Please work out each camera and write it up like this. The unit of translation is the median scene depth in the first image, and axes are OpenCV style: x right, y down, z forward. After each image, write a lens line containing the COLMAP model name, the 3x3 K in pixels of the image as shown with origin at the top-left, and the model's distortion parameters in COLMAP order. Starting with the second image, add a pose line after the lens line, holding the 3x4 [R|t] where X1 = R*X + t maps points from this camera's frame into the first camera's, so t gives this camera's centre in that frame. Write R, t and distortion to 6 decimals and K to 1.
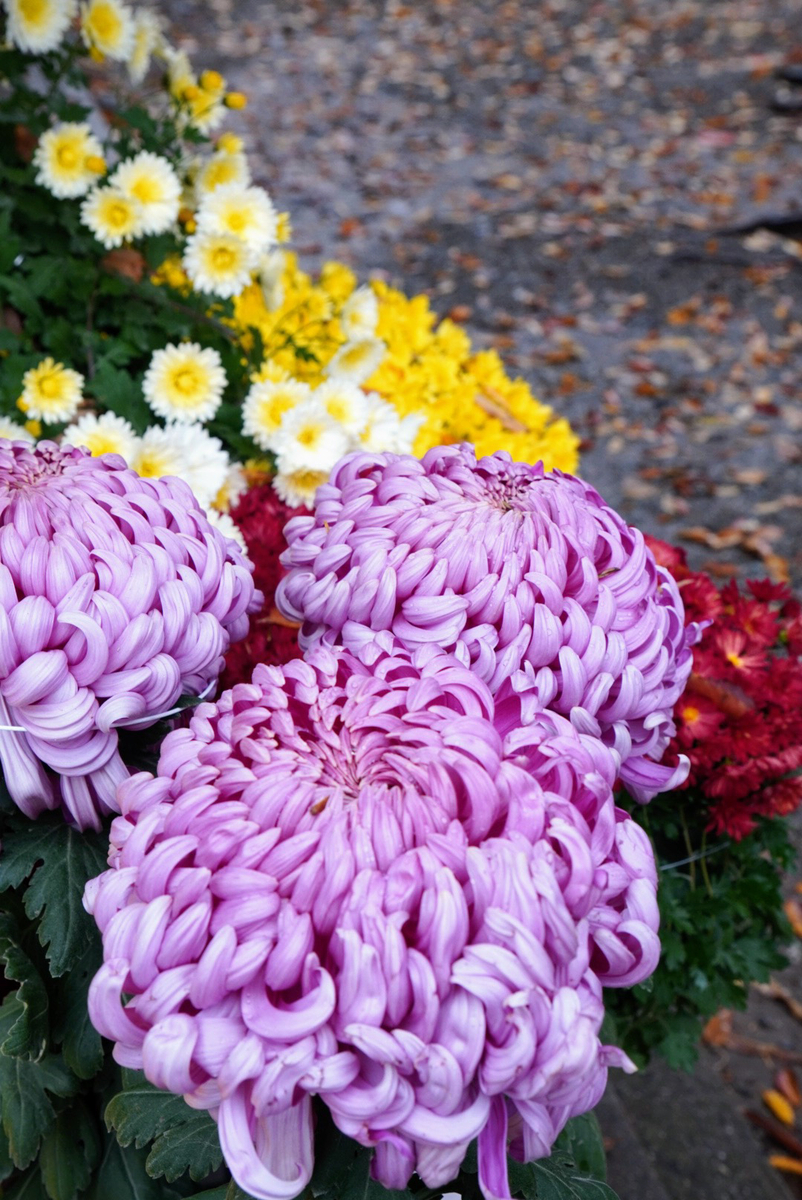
lens RADIAL K [[2064.9, 0, 397.9], [0, 2064.9, 599.6], [0, 0, 1]] dist [0.239649, 0.000000]
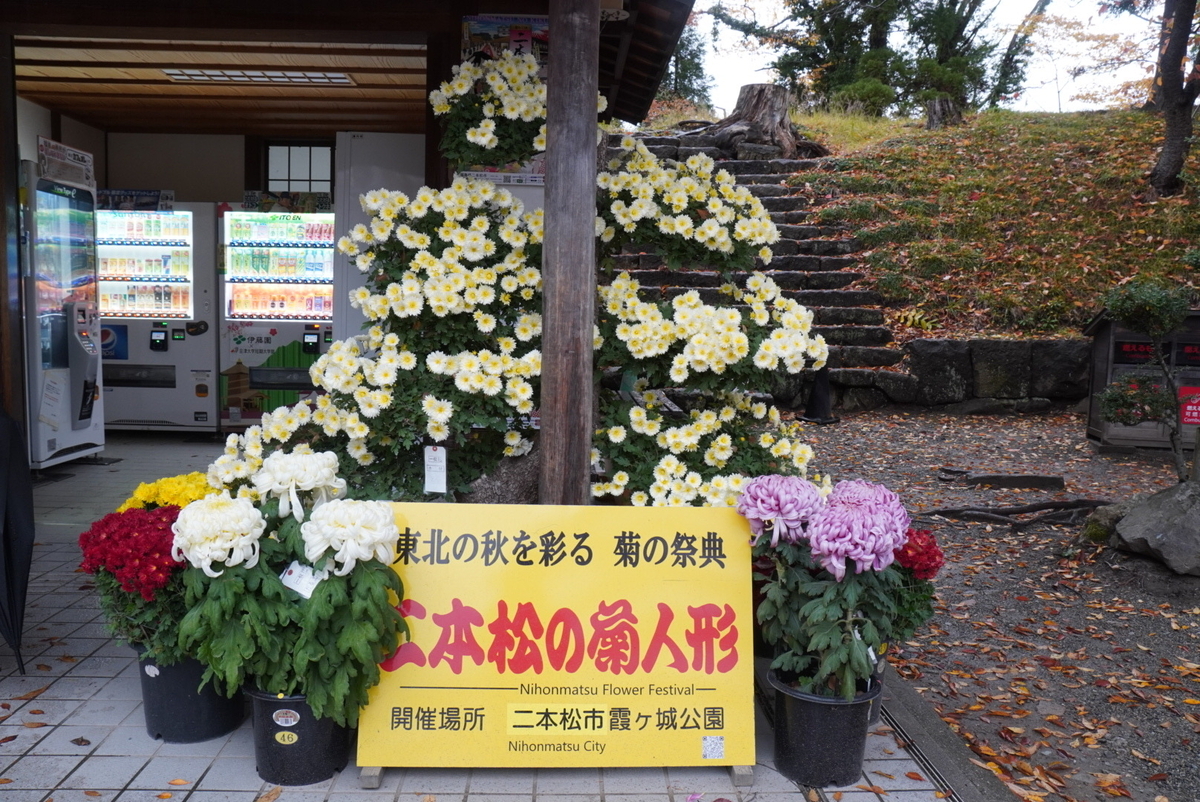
lens RADIAL K [[884.5, 0, 602.1], [0, 884.5, 398.5], [0, 0, 1]] dist [-0.003669, -0.000478]
pose [[0.979295, 0.019351, -0.201513, -0.190332], [-0.084828, 0.943040, -0.321681, 0.576848], [0.183809, 0.332115, 0.925156, -1.443428]]
